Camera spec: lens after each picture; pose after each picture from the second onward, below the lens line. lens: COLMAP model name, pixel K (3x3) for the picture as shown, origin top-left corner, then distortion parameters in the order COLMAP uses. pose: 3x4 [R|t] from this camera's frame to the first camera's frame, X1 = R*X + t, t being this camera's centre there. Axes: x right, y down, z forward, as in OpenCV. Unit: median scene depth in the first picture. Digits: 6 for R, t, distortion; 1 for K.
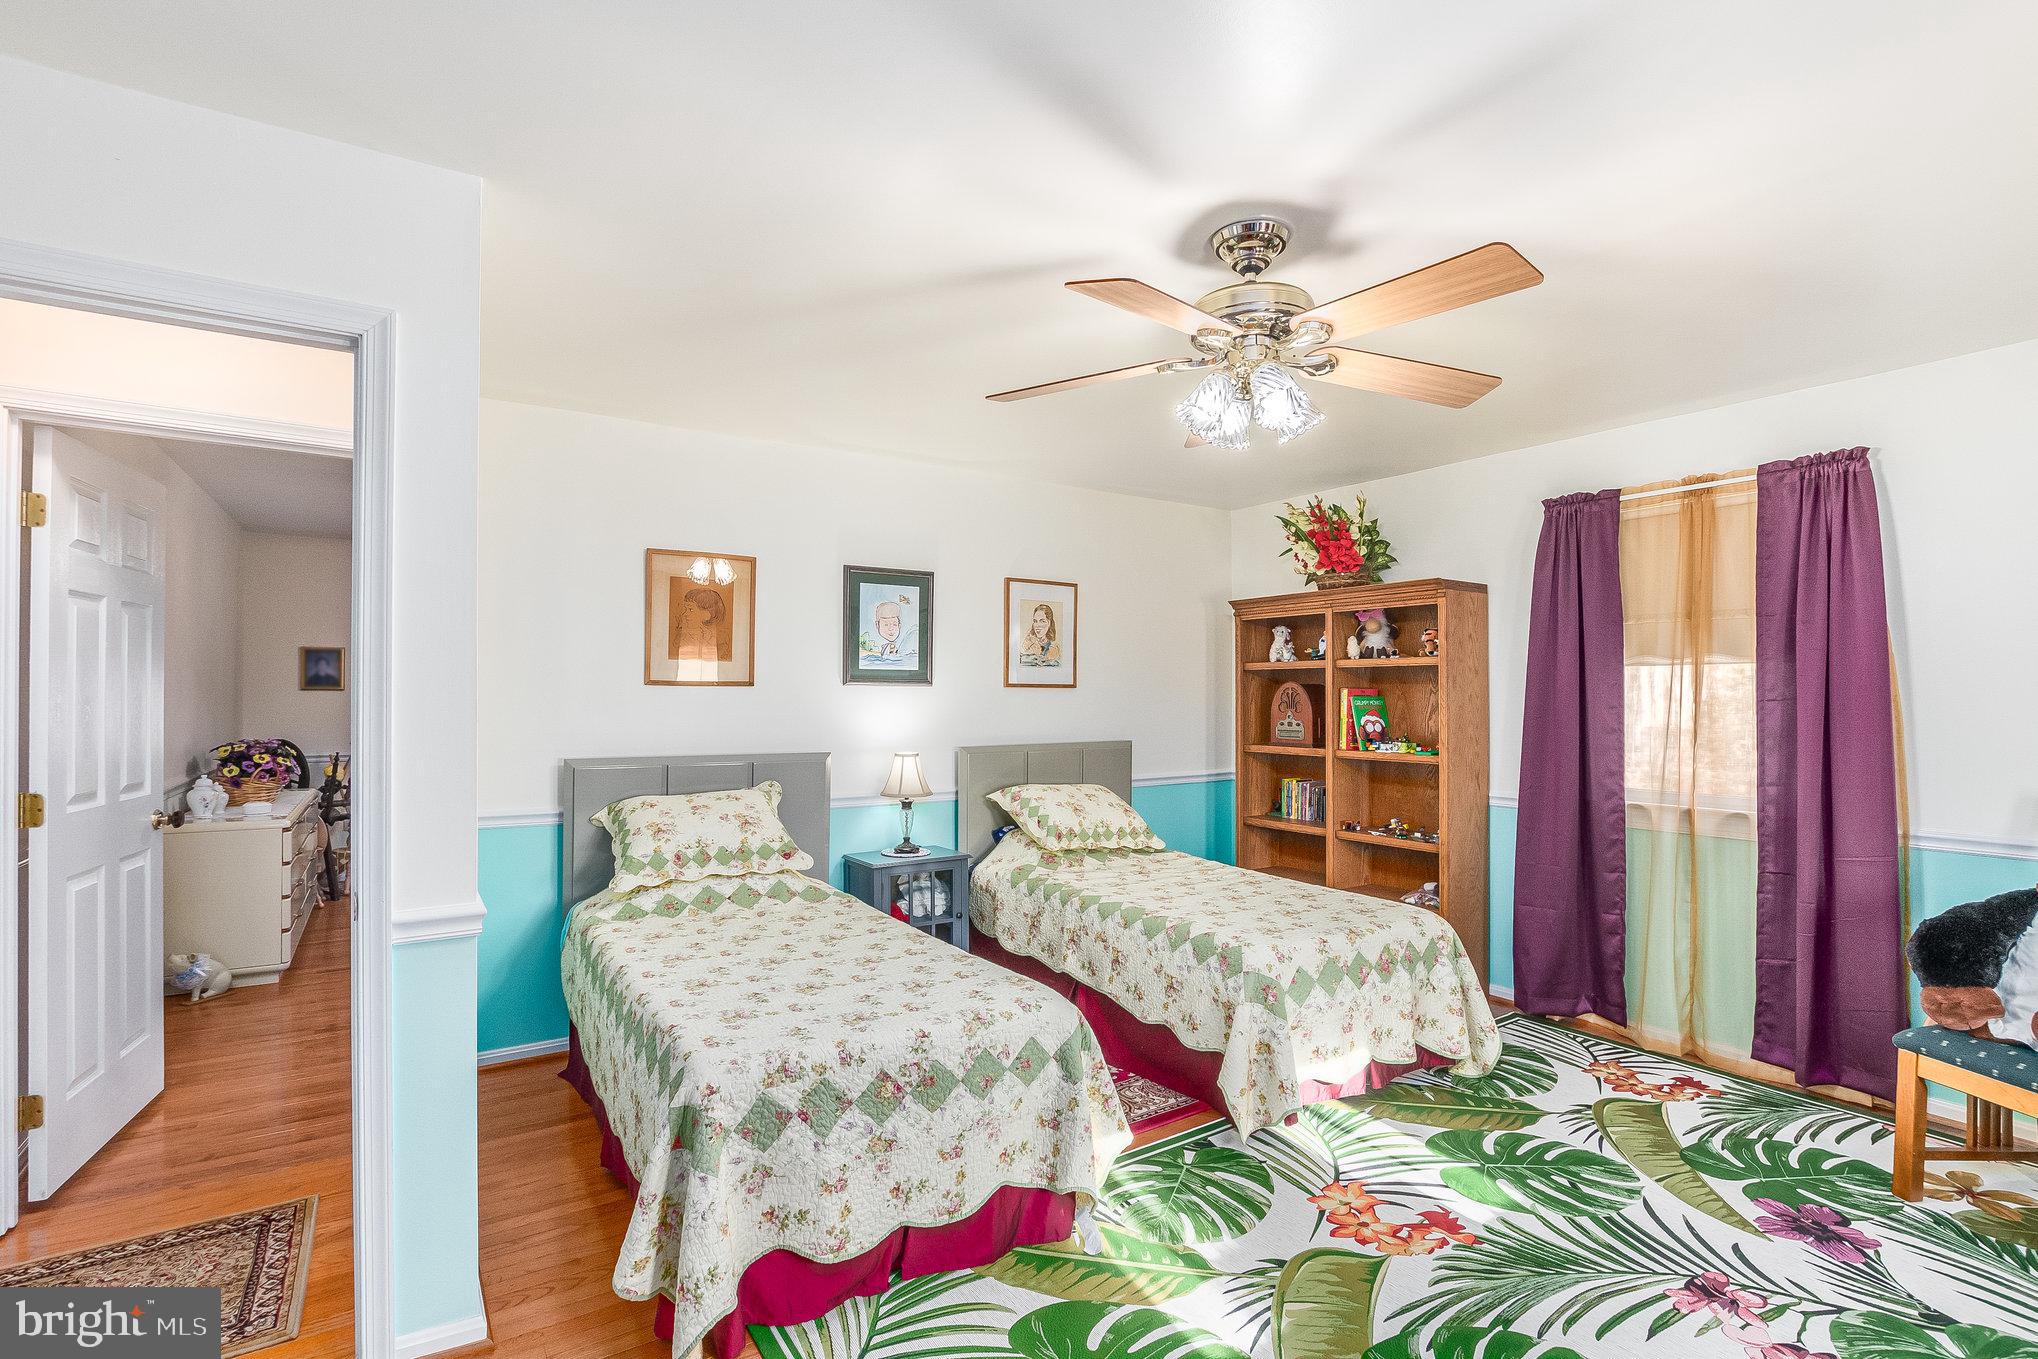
lens RADIAL K [[940.2, 0, 1012.0], [0, 940.2, 701.9], [0, 0, 1]] dist [-0.012430, 0.001037]
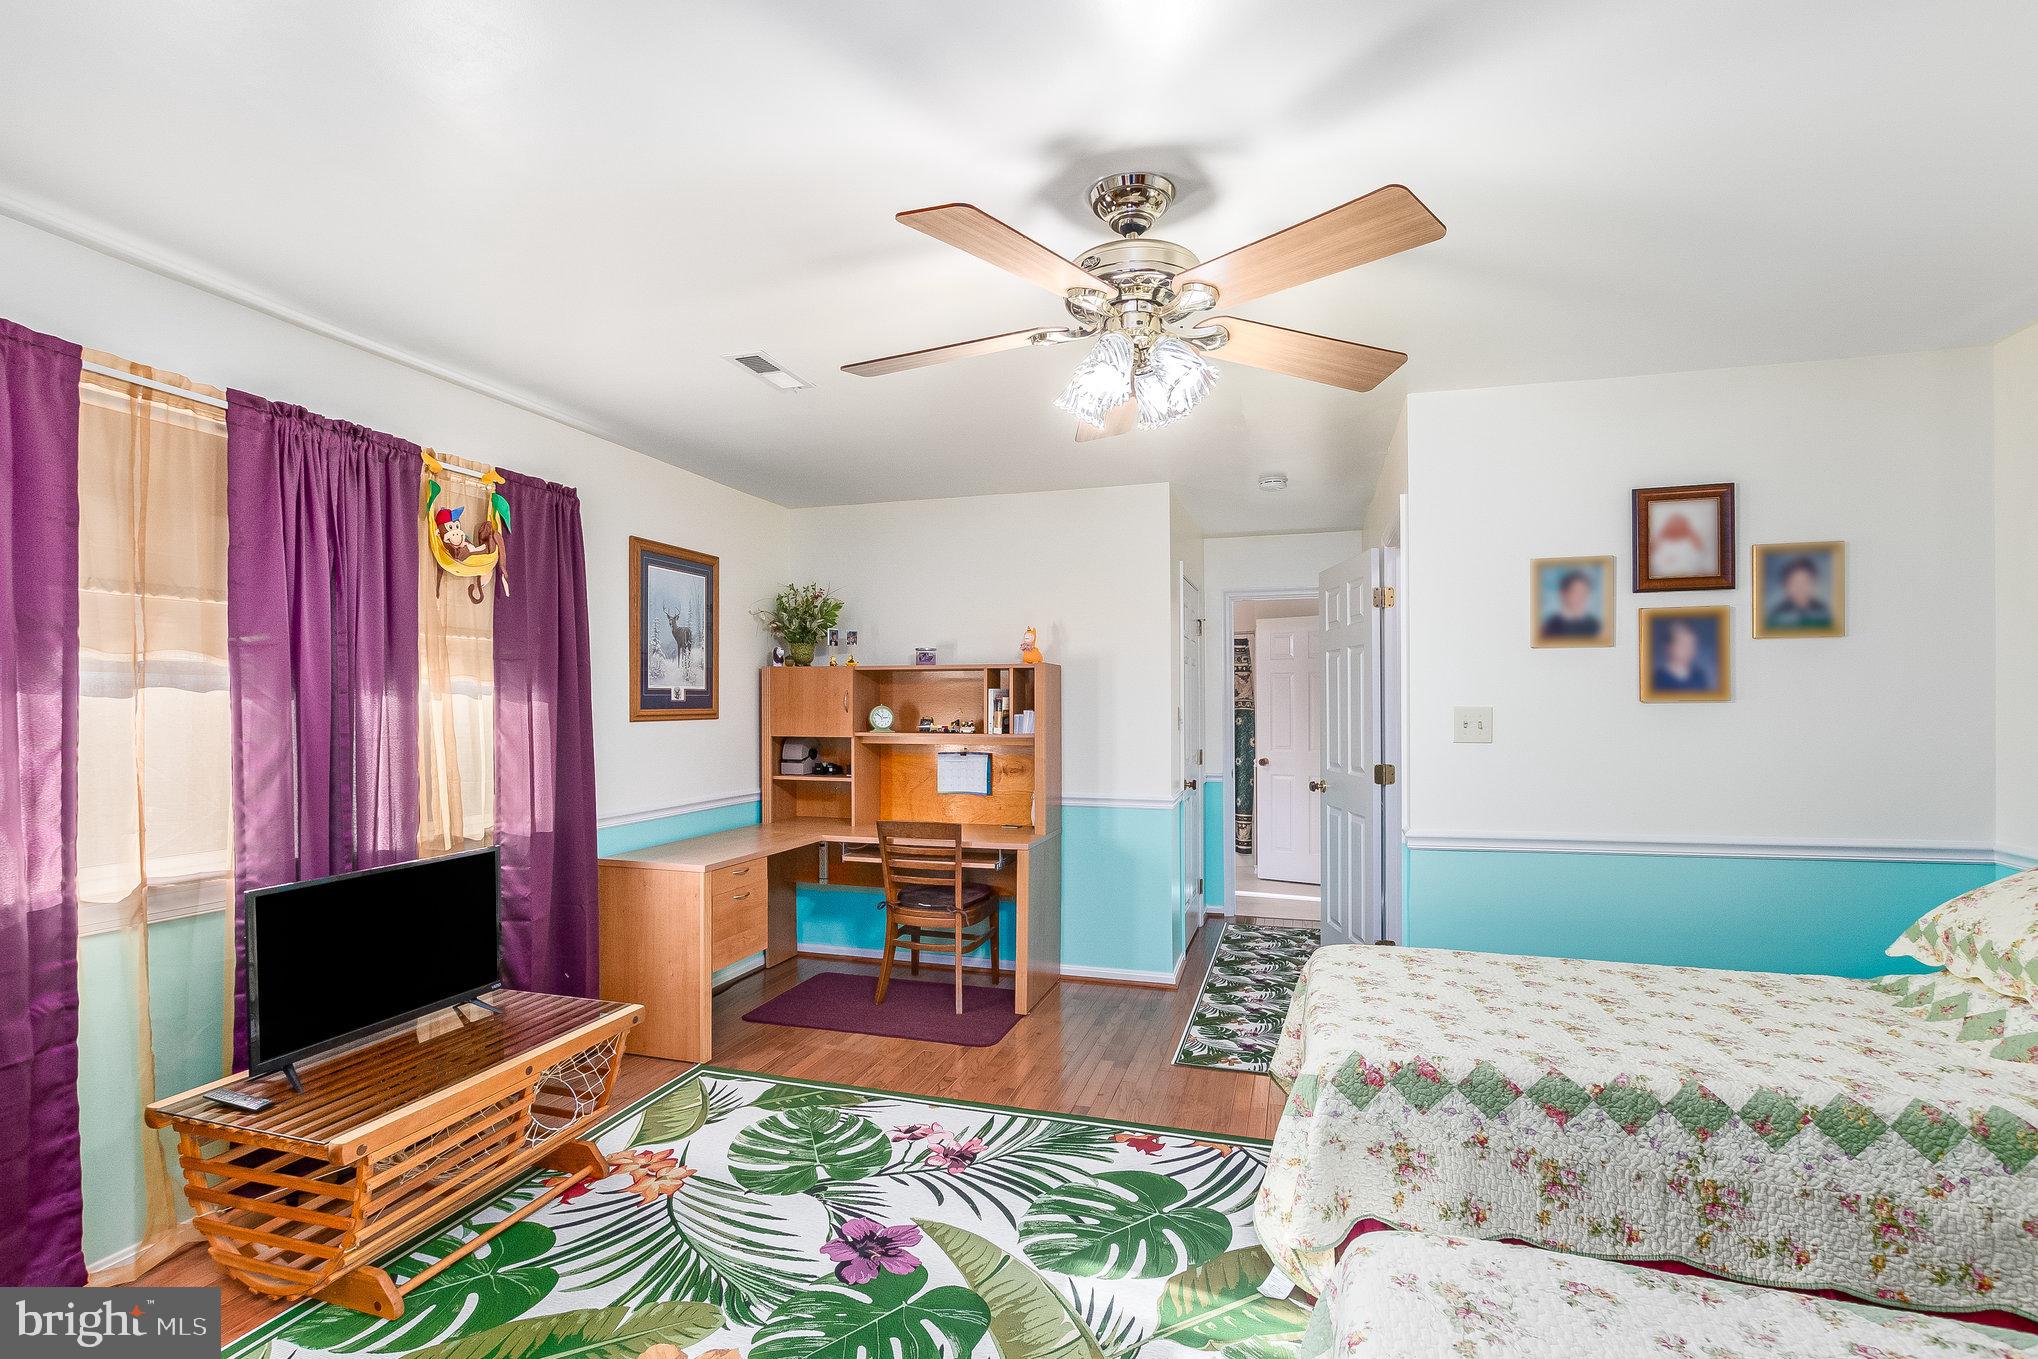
lens RADIAL K [[940.2, 0, 1012.0], [0, 940.2, 701.9], [0, 0, 1]] dist [-0.012430, 0.001037]
pose [[-0.773926, 0.009454, -0.633205, 1.334577], [0.008779, 0.999953, 0.004199, -0.009301], [0.633215, -0.002310, -0.773973, 1.811351]]
